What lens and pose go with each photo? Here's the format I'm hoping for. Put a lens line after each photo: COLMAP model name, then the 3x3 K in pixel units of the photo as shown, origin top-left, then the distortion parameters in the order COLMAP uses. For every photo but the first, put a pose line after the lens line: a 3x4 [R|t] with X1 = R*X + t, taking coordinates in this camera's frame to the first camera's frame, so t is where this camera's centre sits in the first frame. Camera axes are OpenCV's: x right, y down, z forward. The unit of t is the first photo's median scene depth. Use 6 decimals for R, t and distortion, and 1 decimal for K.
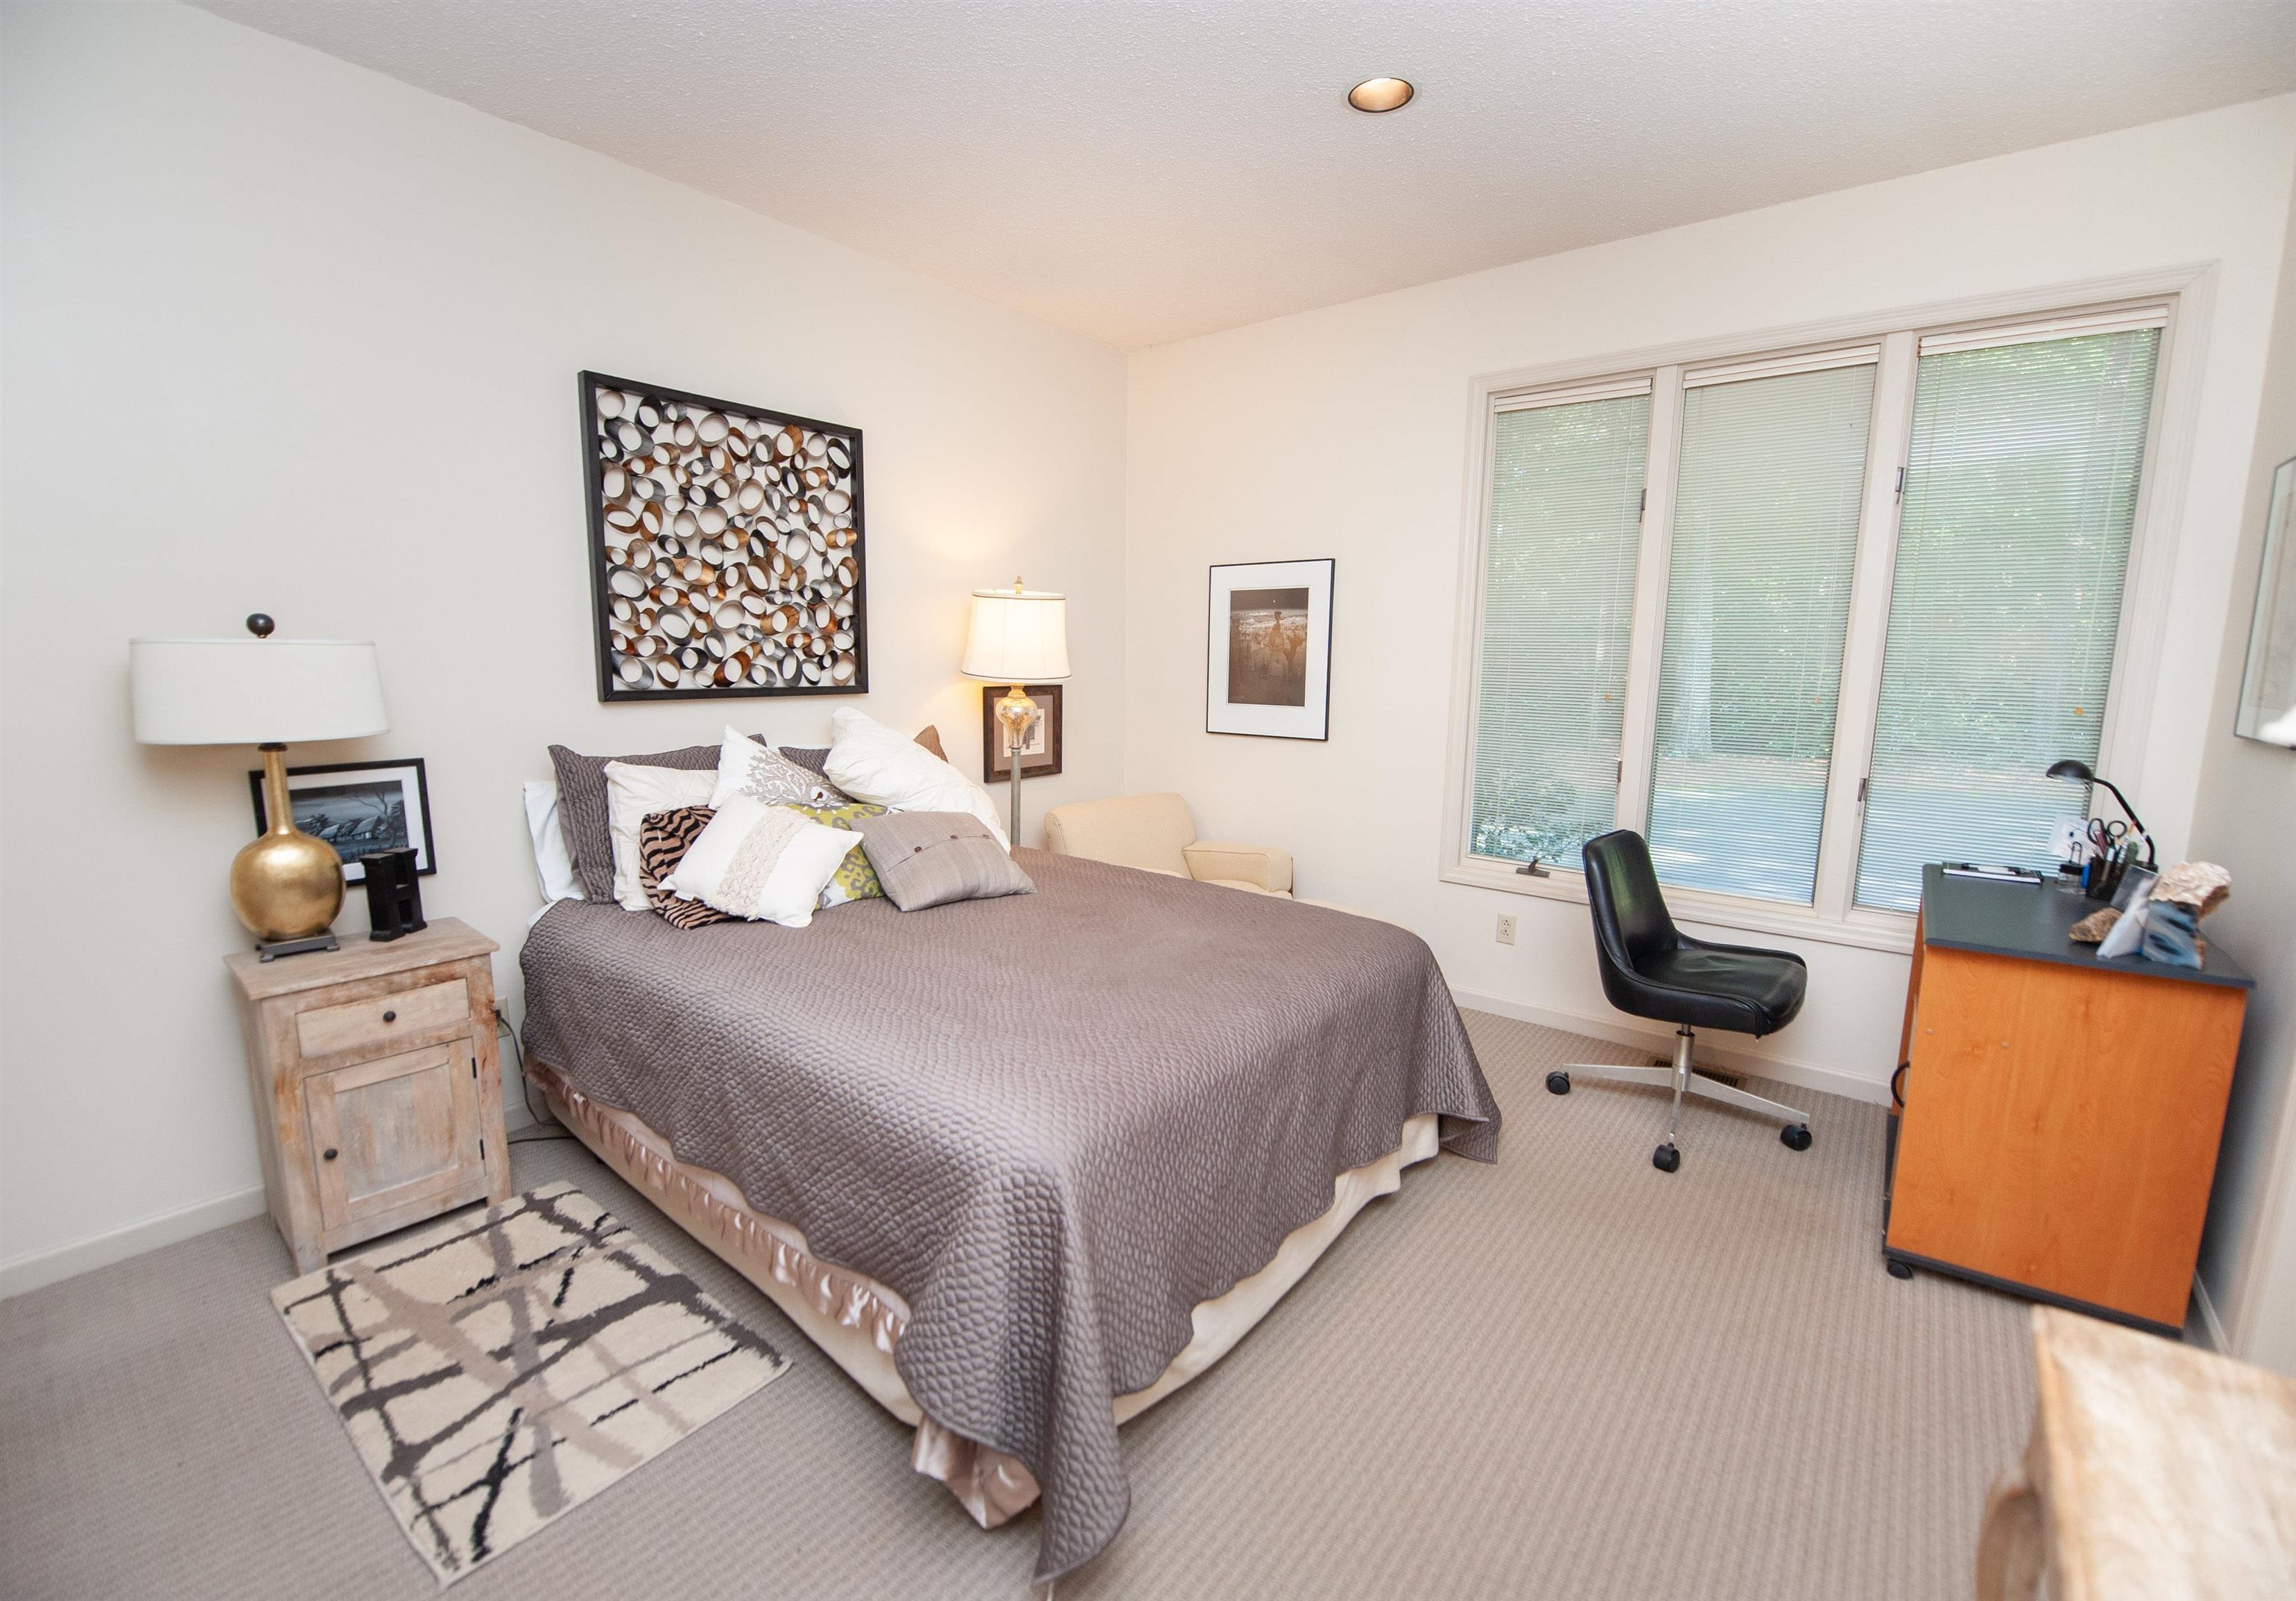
lens RADIAL K [[979.6, 0, 1148.0], [0, 979.6, 800.5], [0, 0, 1]] dist [-0.030036, -0.000068]
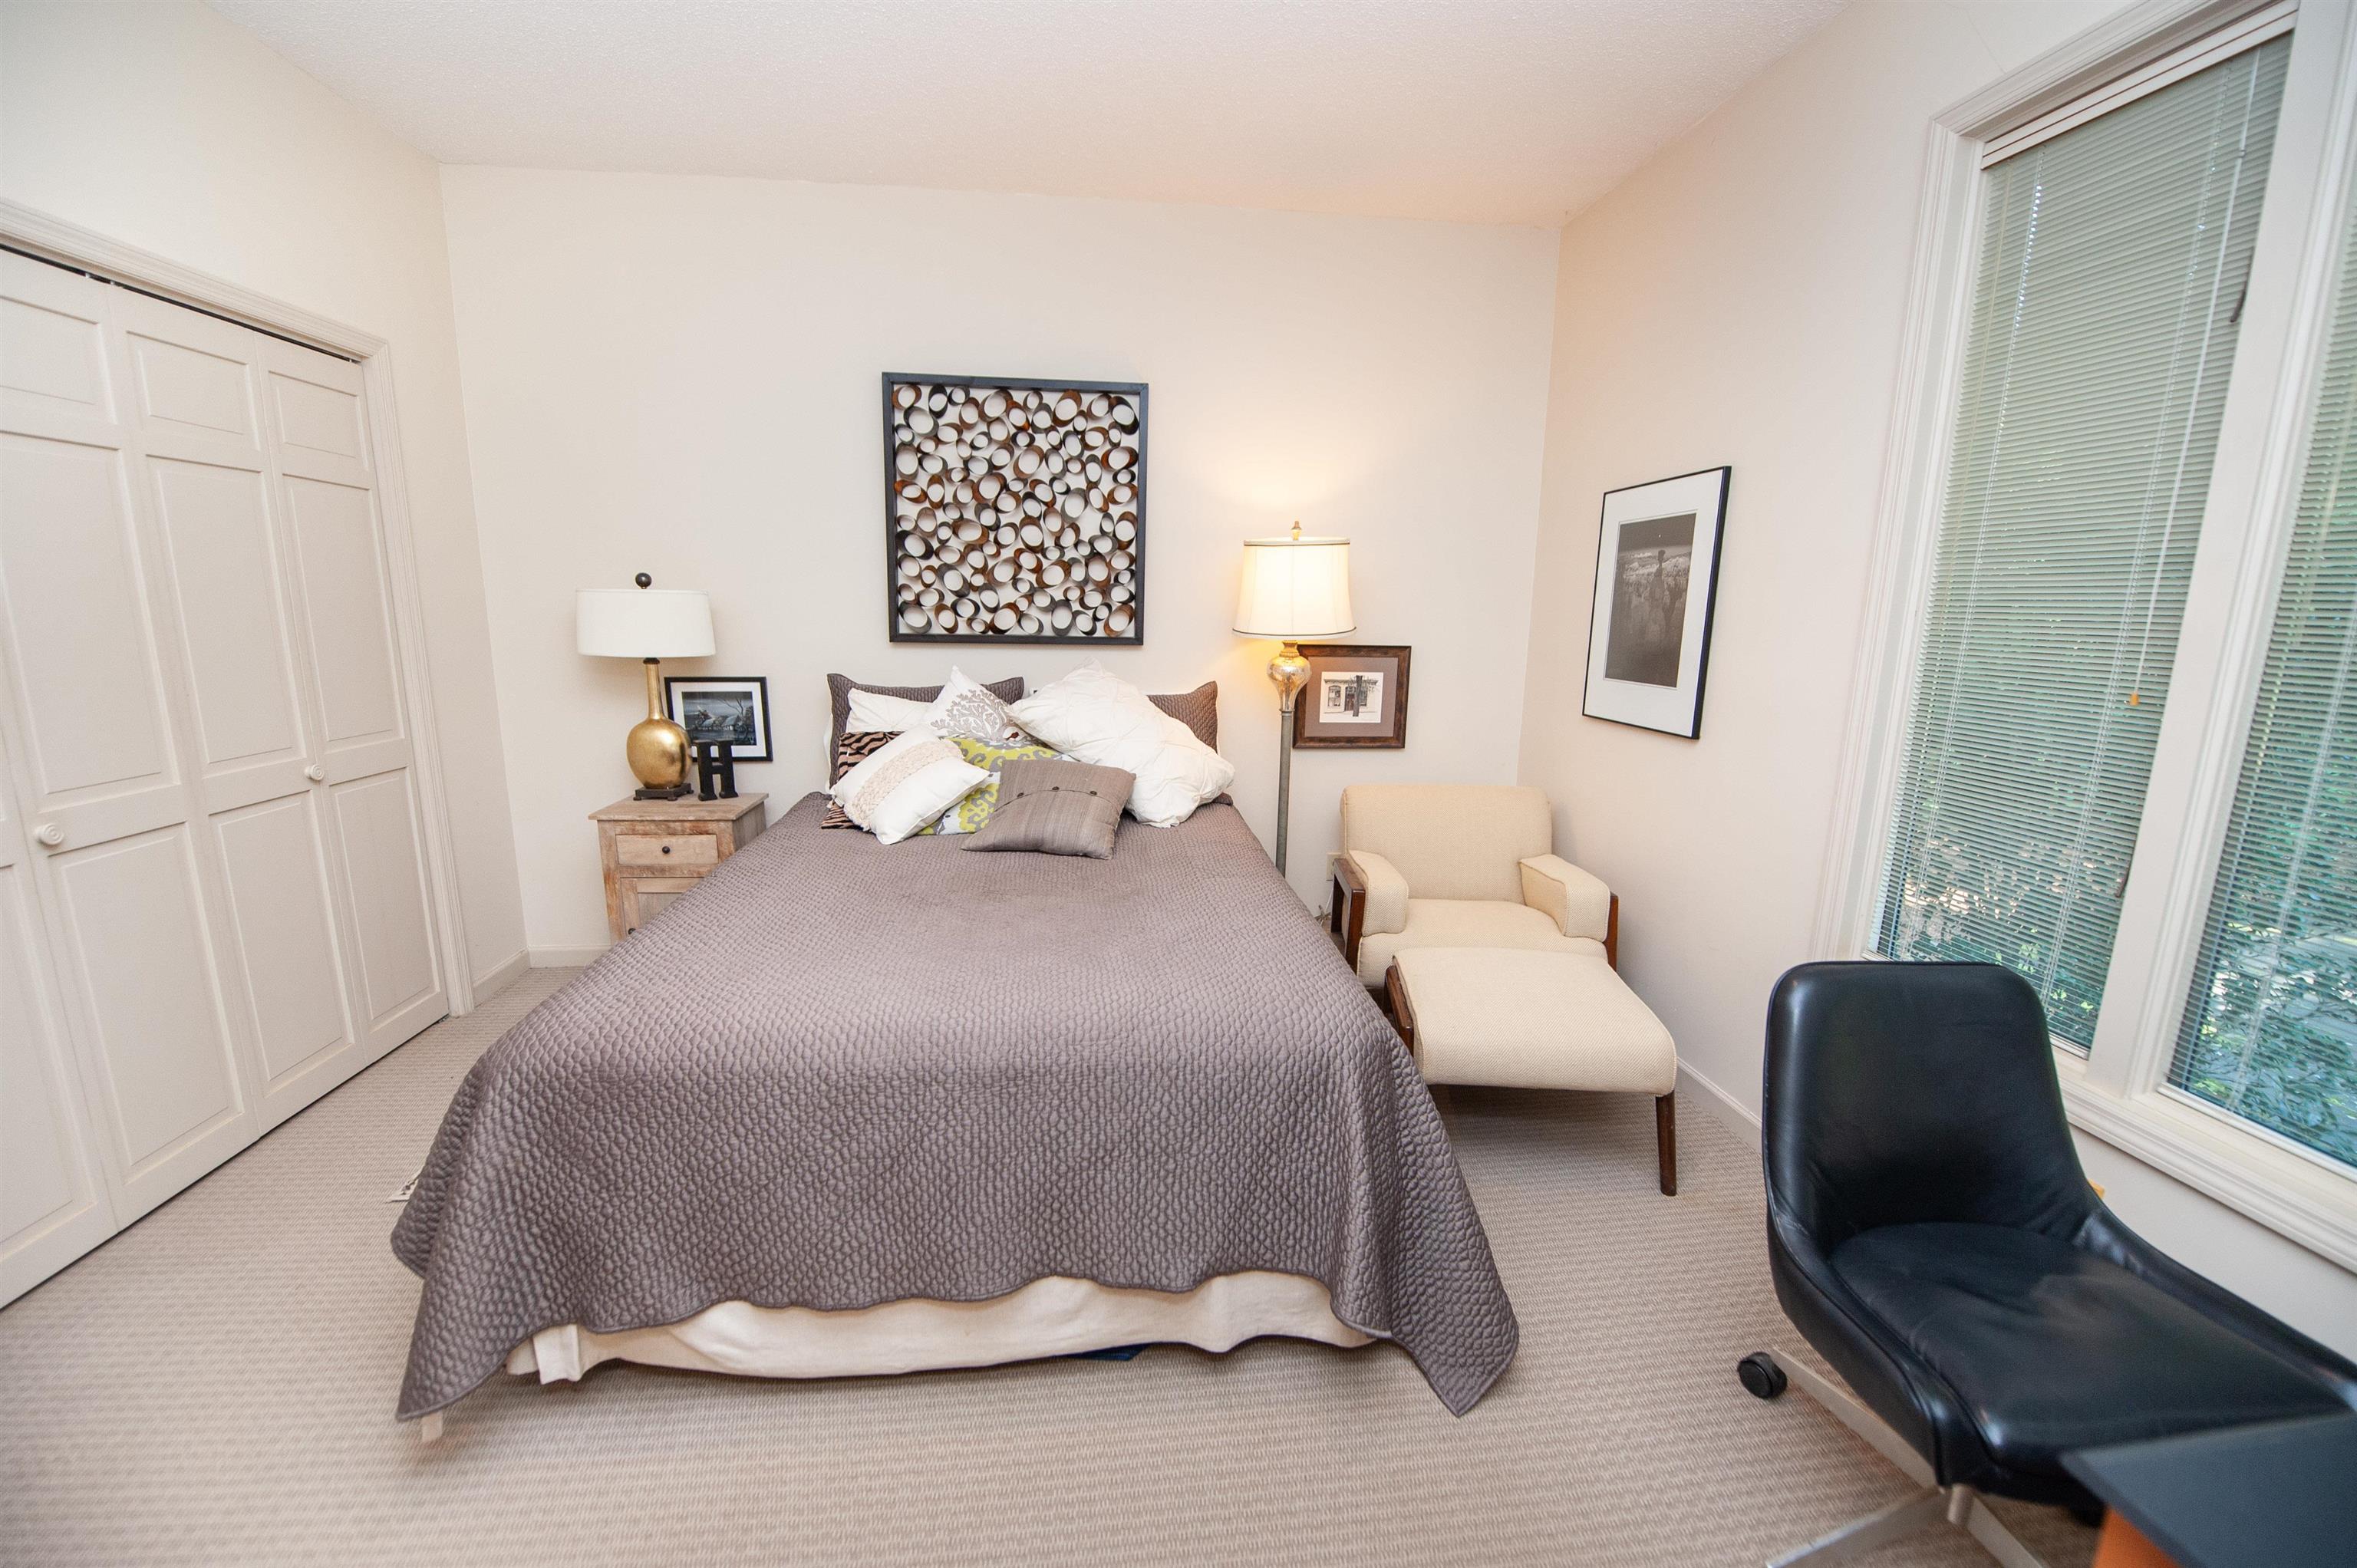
lens RADIAL K [[952.7, 0, 1207.8], [0, 952.7, 787.3], [0, 0, 1]] dist [-0.023495, -0.000769]
pose [[0.697566, 0.132856, -0.704095, 0.539961], [-0.116315, 0.990622, 0.071685, -0.046679], [0.707016, 0.031891, 0.706478, 0.390174]]
